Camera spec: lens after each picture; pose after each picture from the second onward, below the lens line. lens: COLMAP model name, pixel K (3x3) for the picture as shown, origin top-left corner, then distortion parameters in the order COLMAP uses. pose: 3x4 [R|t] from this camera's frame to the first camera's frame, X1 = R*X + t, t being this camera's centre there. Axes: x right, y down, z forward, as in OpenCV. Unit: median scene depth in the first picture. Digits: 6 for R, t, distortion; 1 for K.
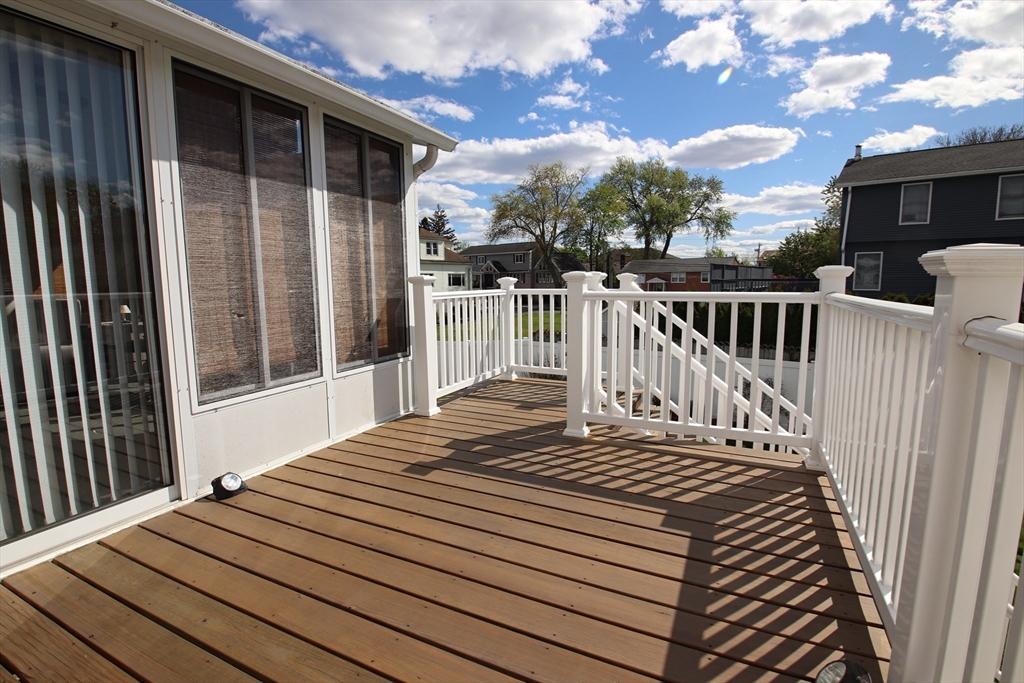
lens RADIAL K [[484.6, 0, 509.1], [0, 484.6, 343.0], [0, 0, 1]] dist [-0.011245, -0.008074]
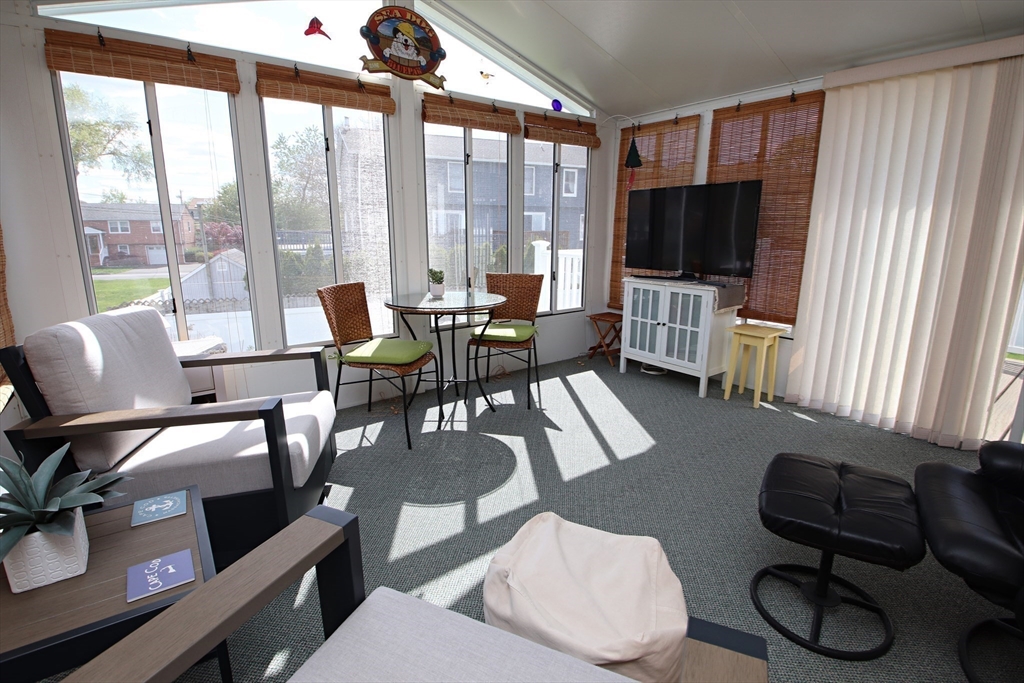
lens RADIAL K [[484.6, 0, 501.0], [0, 484.6, 332.7], [0, 0, 1]] dist [-0.011245, -0.008074]
pose [[0.461788, -0.177342, 0.869081, -1.647639], [0.104505, 0.983862, 0.145235, -0.141881], [-0.880812, 0.023755, 0.472869, 0.774372]]
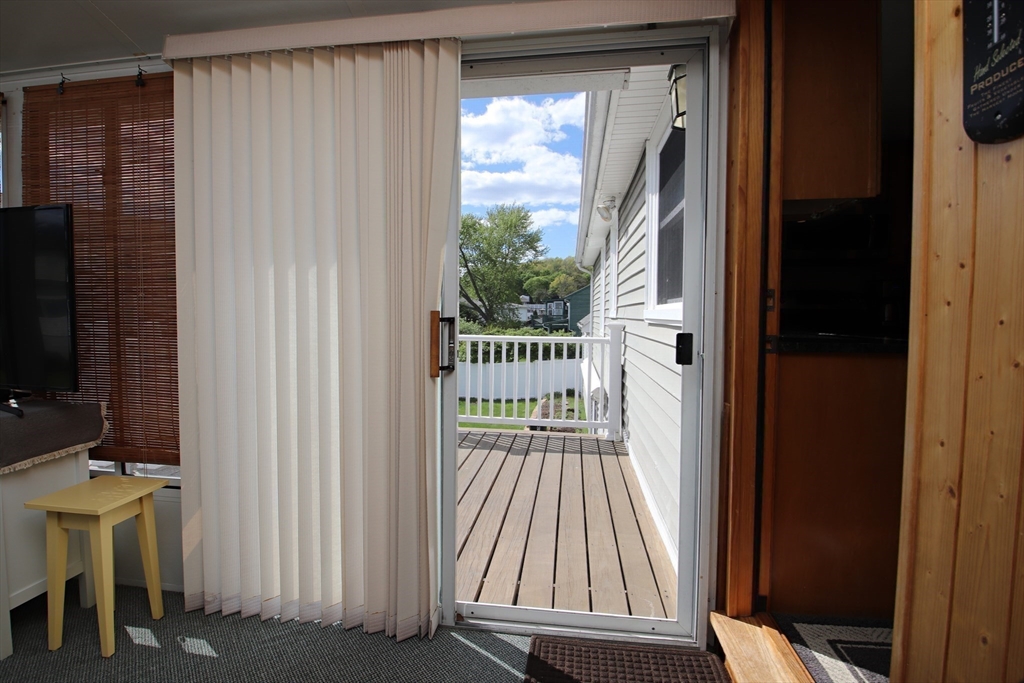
lens RADIAL K [[484.6, 0, 507.6], [0, 484.6, 333.6], [0, 0, 1]] dist [-0.011245, -0.008074]
pose [[-0.322005, -0.035936, 0.946056, -1.093651], [0.119578, 0.989733, 0.078295, -0.096534], [-0.939156, 0.138339, -0.314402, 0.489002]]
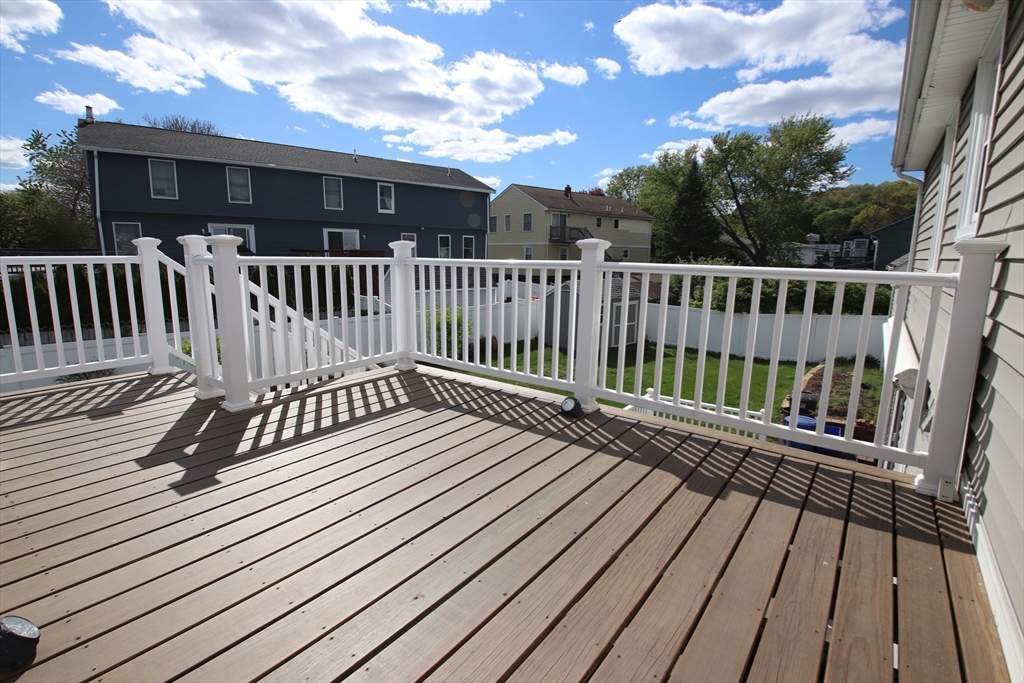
lens RADIAL K [[484.6, 0, 507.4], [0, 484.6, 344.3], [0, 0, 1]] dist [-0.011245, -0.008074]
pose [[0.193847, -0.174599, 0.965370, -0.649179], [0.114777, 0.981313, 0.154435, -0.023843], [-0.974294, 0.080866, 0.210265, 0.253630]]
